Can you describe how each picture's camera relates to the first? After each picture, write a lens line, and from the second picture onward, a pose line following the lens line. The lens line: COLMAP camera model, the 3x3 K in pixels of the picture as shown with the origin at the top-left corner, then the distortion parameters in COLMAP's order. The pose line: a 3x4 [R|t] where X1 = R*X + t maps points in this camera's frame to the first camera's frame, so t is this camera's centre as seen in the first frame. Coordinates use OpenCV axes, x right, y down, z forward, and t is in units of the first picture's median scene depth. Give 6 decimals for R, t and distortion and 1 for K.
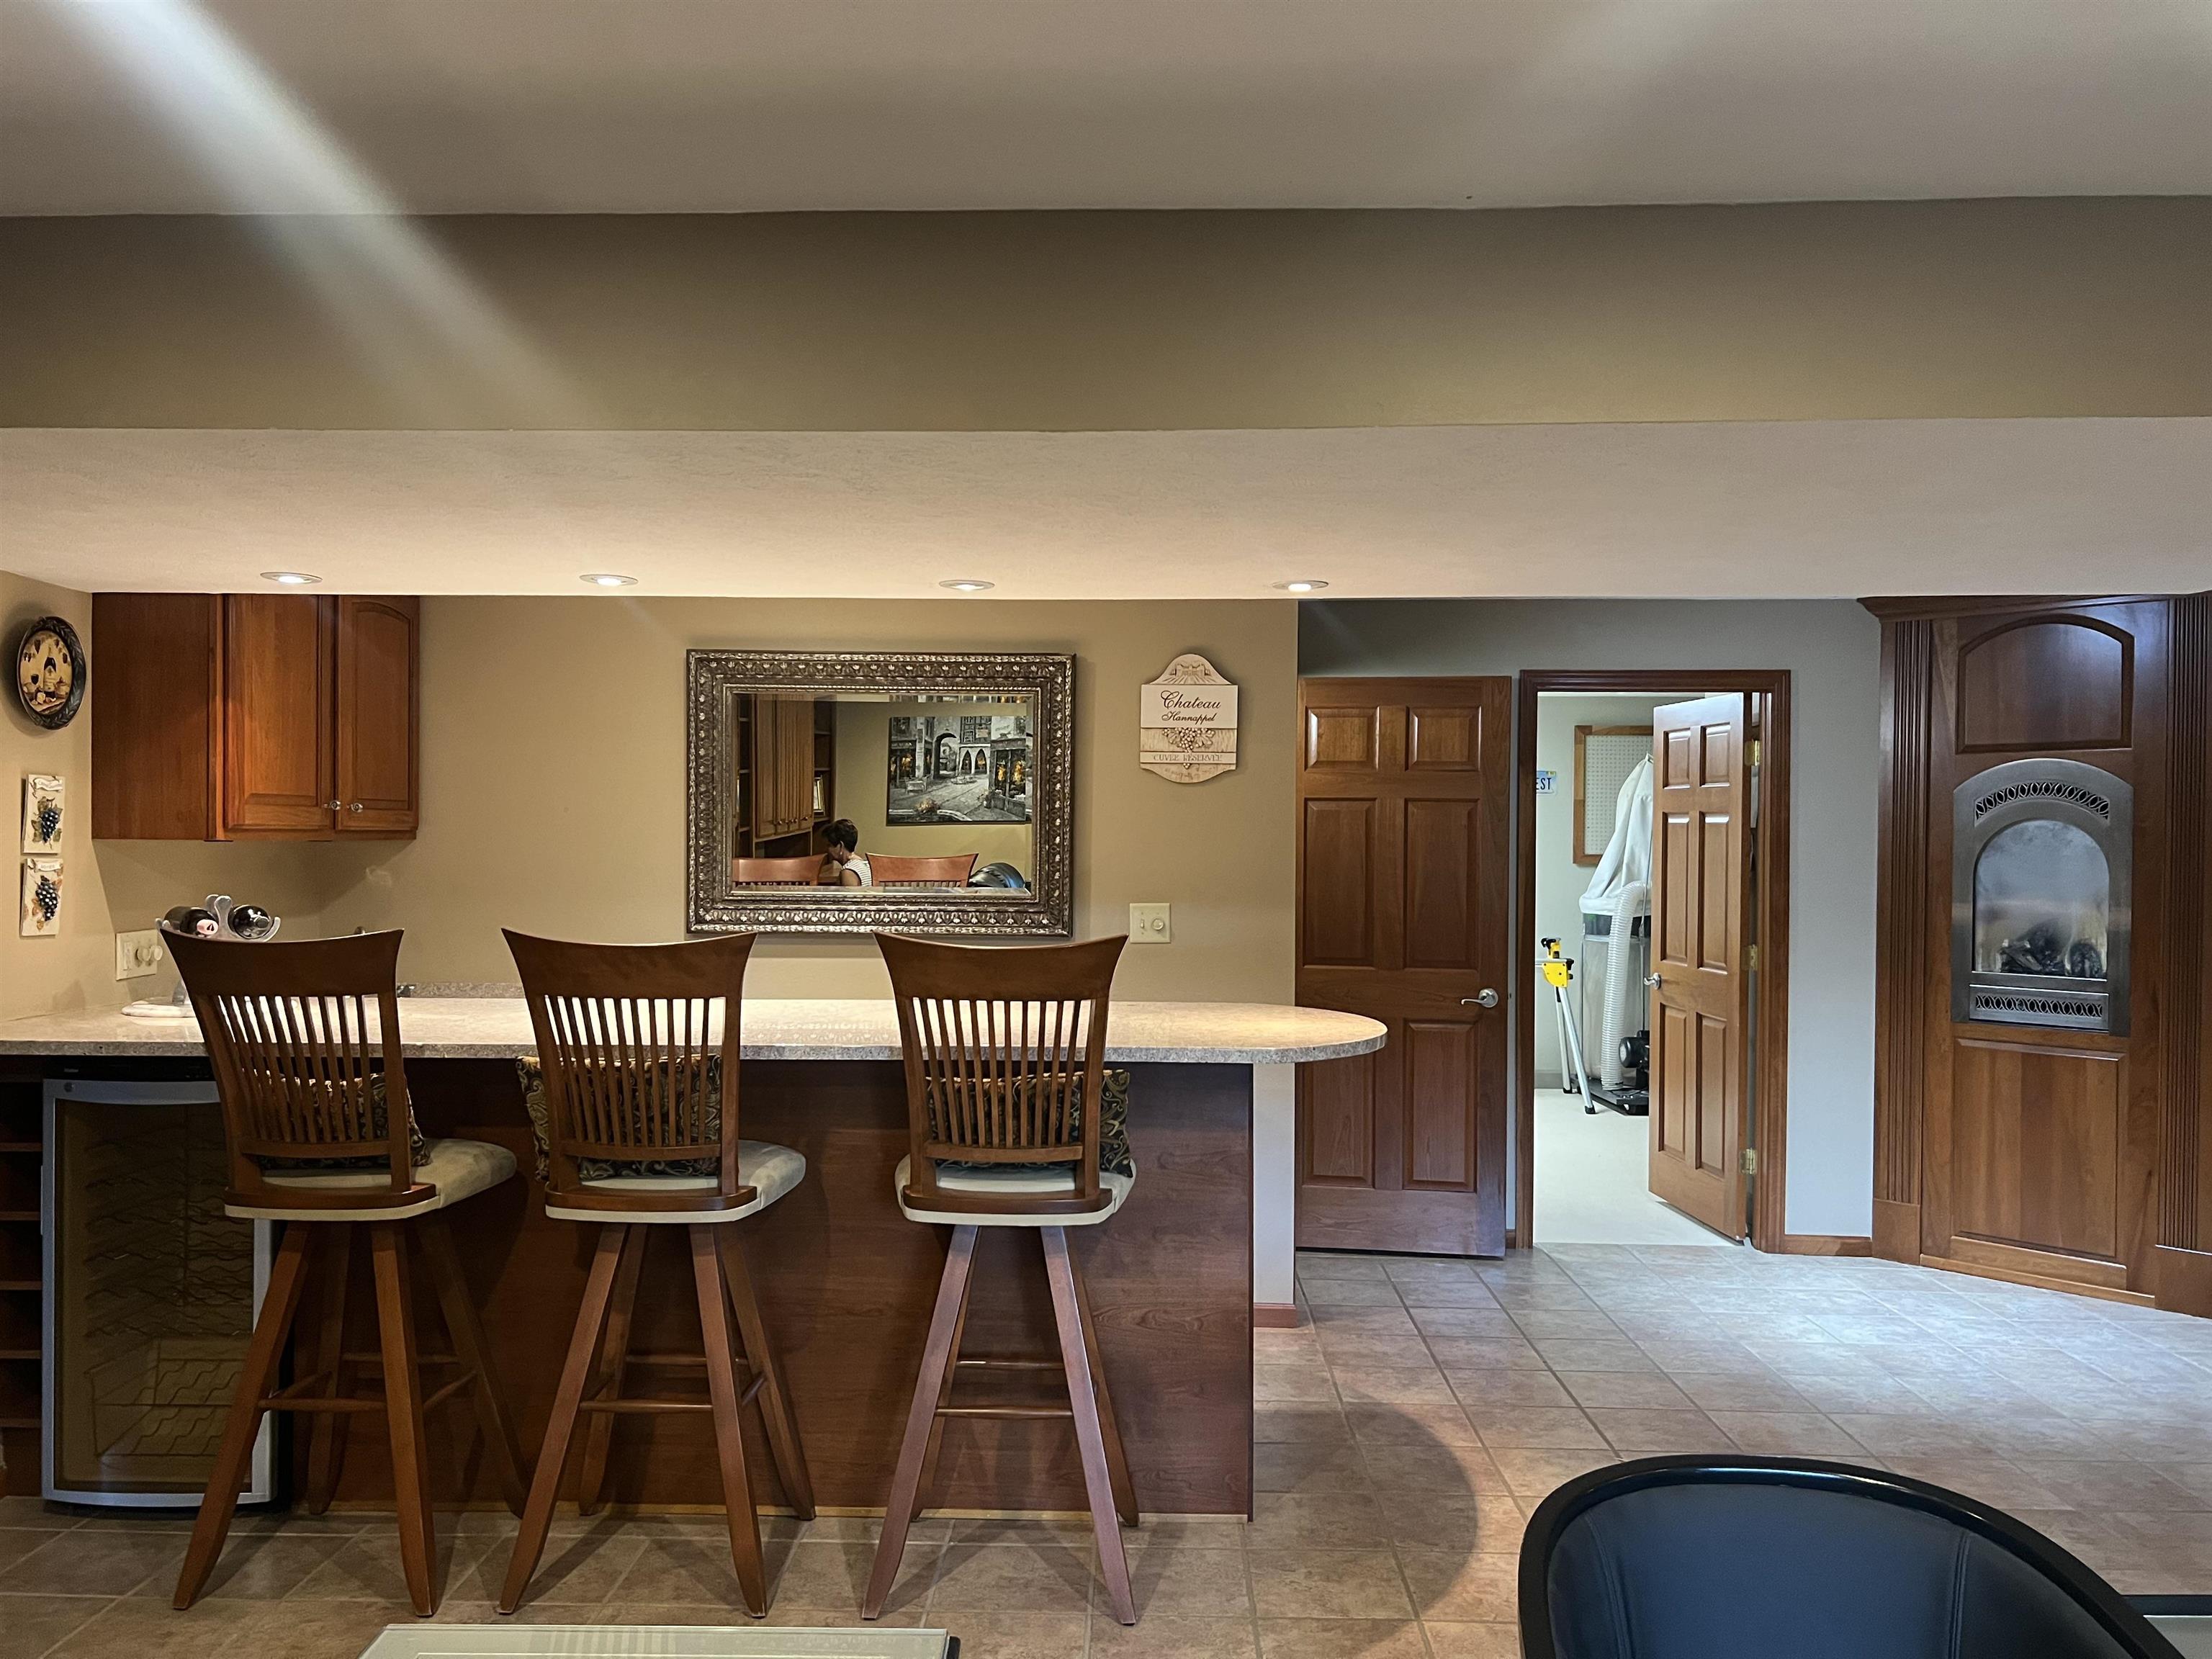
lens RADIAL K [[1660.9, 0, 1088.0], [0, 1660.9, 839.1], [0, 0, 1]] dist [0.066563, -0.072651]
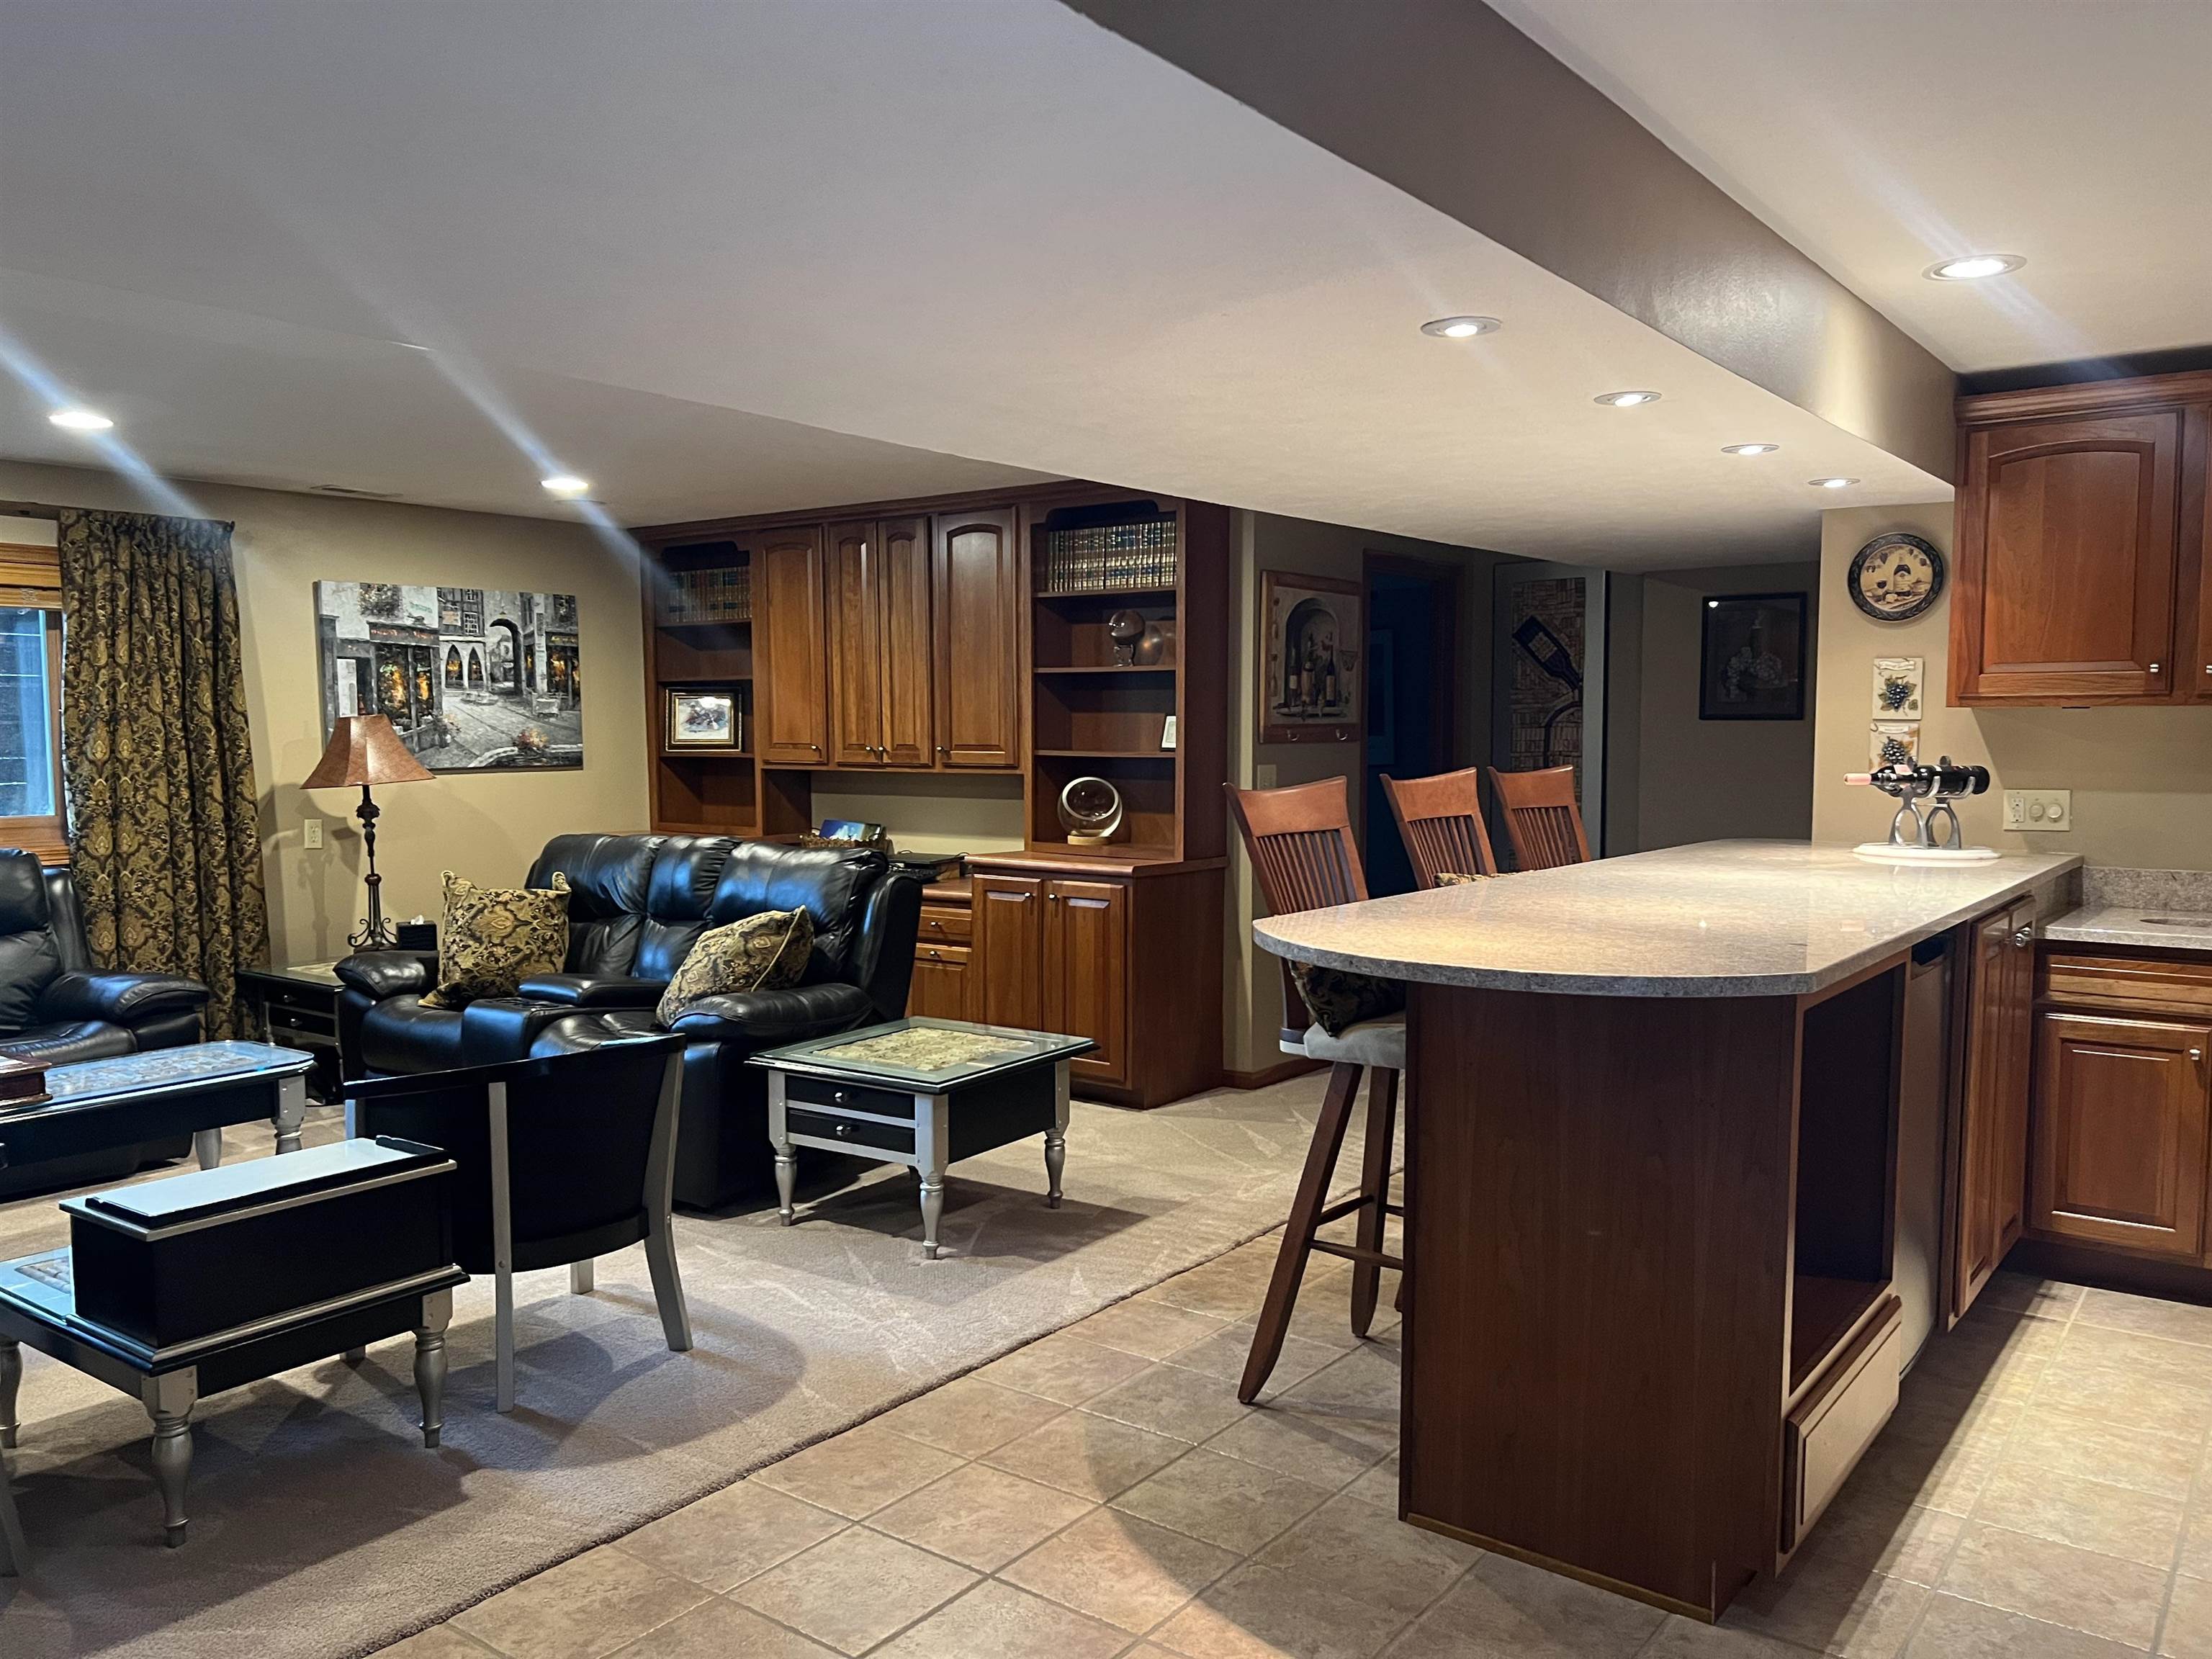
lens RADIAL K [[1660.9, 0, 1102.1], [0, 1660.9, 836.4], [0, 0, 1]] dist [0.066563, -0.072651]
pose [[-0.573769, 0.050278, -0.817473, 0.601612], [-0.002743, 0.997990, 0.063306, 0.014051], [0.819013, 0.038565, -0.572478, 0.960145]]
